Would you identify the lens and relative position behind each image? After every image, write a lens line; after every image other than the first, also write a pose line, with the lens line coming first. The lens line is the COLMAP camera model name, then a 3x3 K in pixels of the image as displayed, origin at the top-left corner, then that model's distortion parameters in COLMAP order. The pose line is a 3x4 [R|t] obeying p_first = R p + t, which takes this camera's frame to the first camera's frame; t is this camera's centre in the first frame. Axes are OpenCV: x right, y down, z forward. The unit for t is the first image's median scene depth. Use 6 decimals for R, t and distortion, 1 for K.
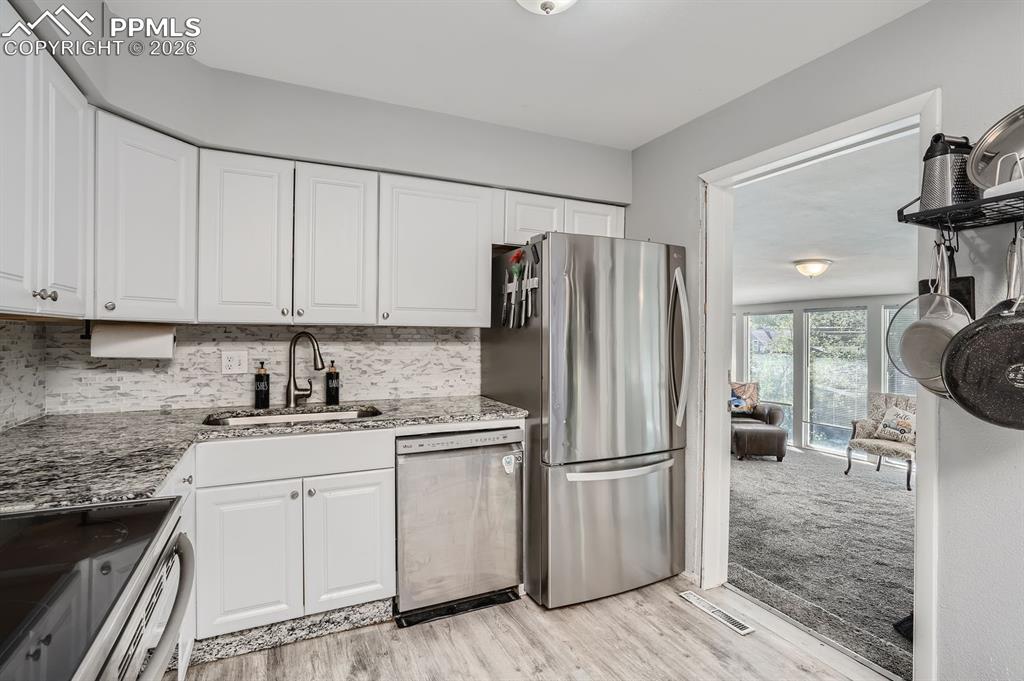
lens RADIAL K [[507.1, 0, 512.0], [0, 507.1, 340.5], [0, 0, 1]] dist [-0.047729, 0.030357]
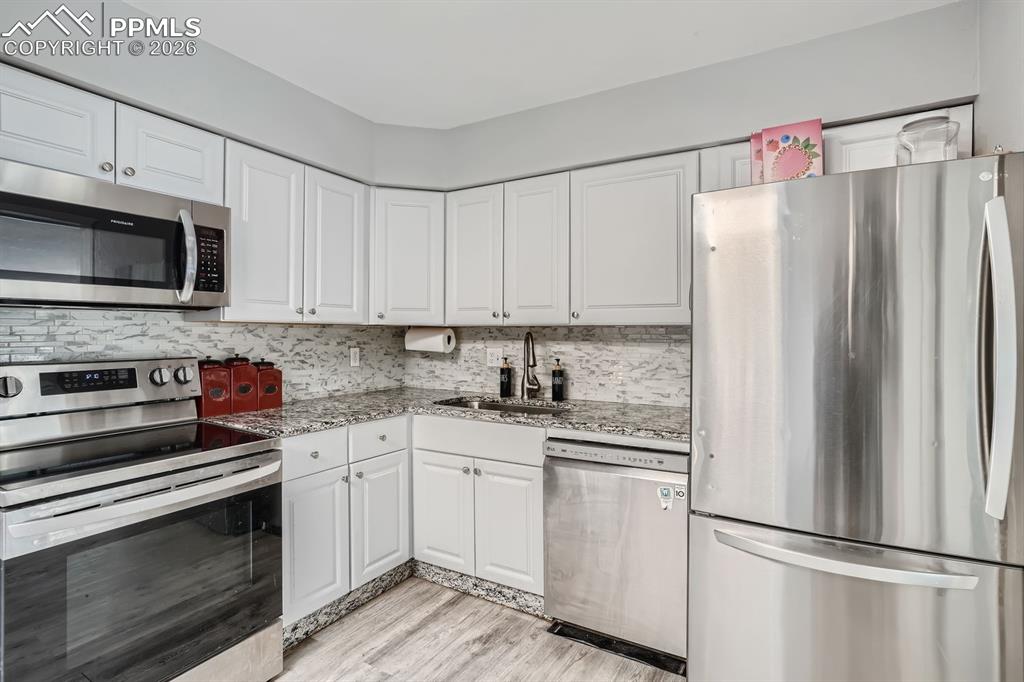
lens RADIAL K [[507.1, 0, 512.0], [0, 507.1, 341.0], [0, 0, 1]] dist [-0.047729, 0.030357]
pose [[0.558653, 0.008604, -0.829357, 0.531358], [-0.010213, 0.999942, 0.003495, -0.000824], [0.829339, 0.006518, 0.558708, 0.370435]]
